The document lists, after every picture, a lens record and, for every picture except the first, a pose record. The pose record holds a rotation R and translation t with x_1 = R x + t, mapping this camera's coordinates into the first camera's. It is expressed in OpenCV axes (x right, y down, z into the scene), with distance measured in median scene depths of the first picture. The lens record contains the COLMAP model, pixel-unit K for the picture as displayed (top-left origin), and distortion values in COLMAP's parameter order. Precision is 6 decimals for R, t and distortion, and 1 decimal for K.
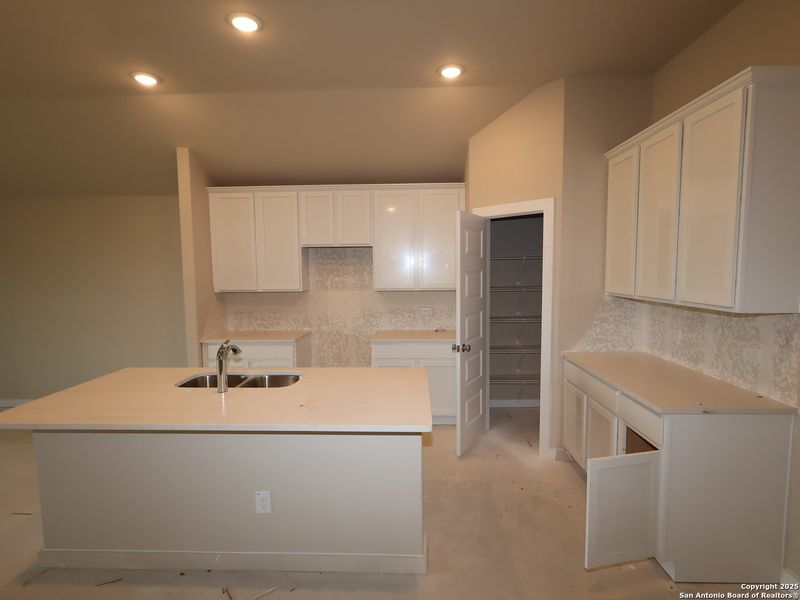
lens RADIAL K [[420.8, 0, 397.1], [0, 420.8, 300.8], [0, 0, 1]] dist [-0.003266, -0.001090]
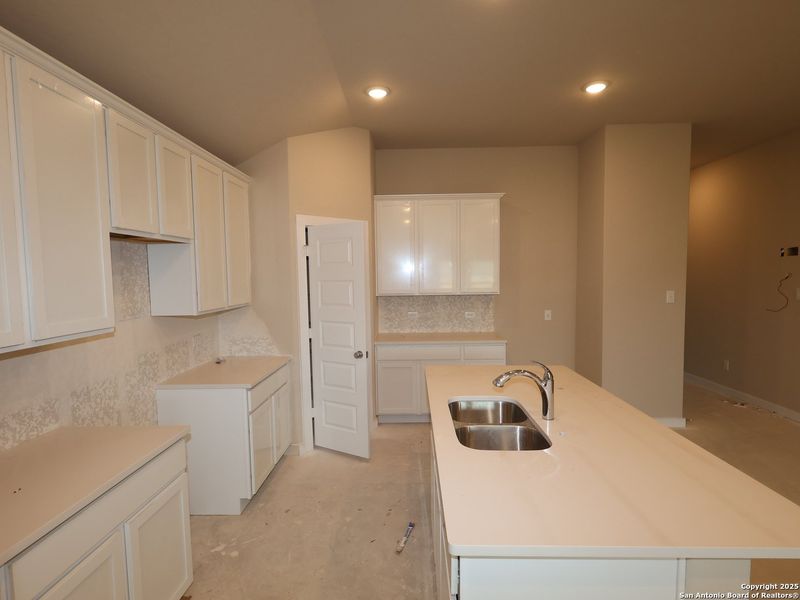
lens RADIAL K [[420.8, 0, 401.3], [0, 420.8, 302.7], [0, 0, 1]] dist [-0.003266, -0.001090]
pose [[-0.022059, -0.057277, 0.998115, -0.682733], [0.093895, 0.993826, 0.059106, -0.050732], [-0.995338, 0.095021, -0.016545, 0.713557]]
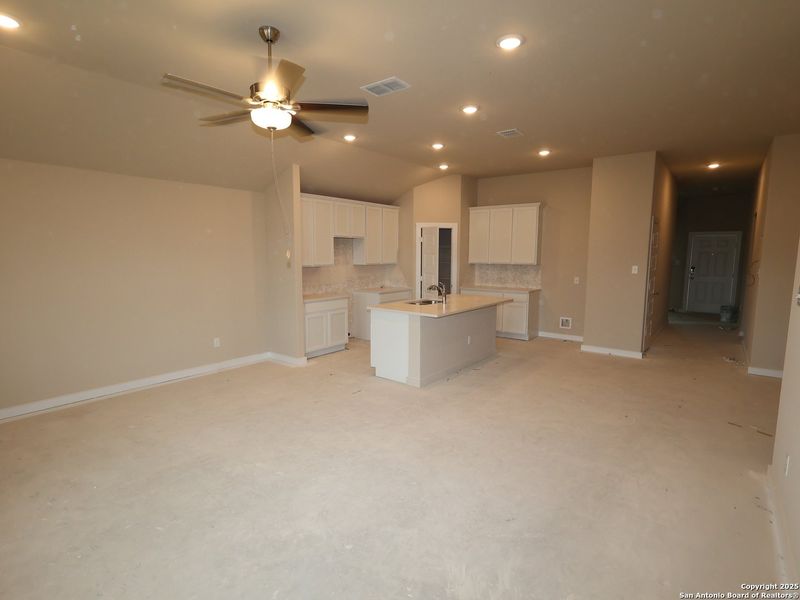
lens RADIAL K [[420.8, 0, 399.4], [0, 420.8, 301.8], [0, 0, 1]] dist [-0.003266, -0.001090]
pose [[0.576784, -0.083280, 0.812641, -1.374610], [0.055226, 0.996489, 0.062923, 0.025535], [-0.815028, 0.008586, 0.579358, -0.091728]]
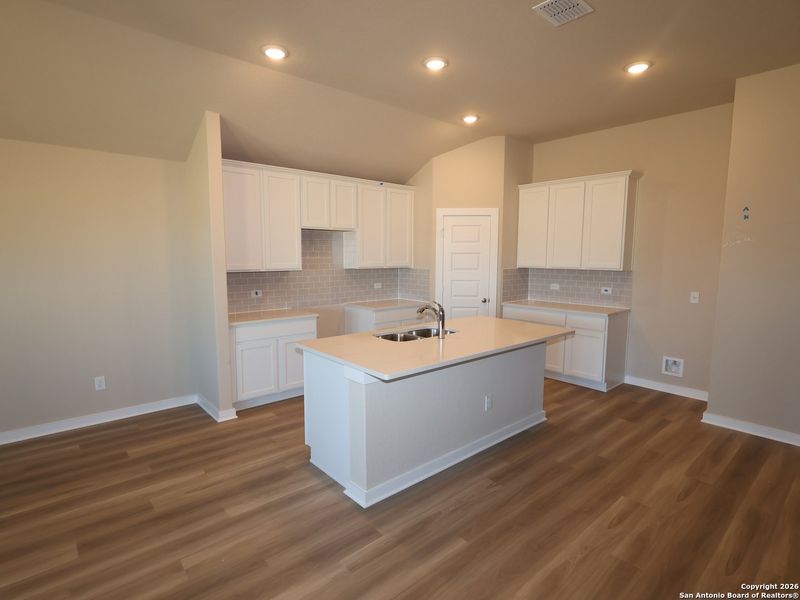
lens RADIAL K [[420.8, 0, 395.4], [0, 420.8, 302.6], [0, 0, 1]] dist [-0.003266, -0.001090]
pose [[0.731523, -0.068381, 0.678379, -0.792611], [0.043353, 0.997610, 0.053810, 0.011917], [-0.680437, -0.009953, 0.732739, 0.056195]]
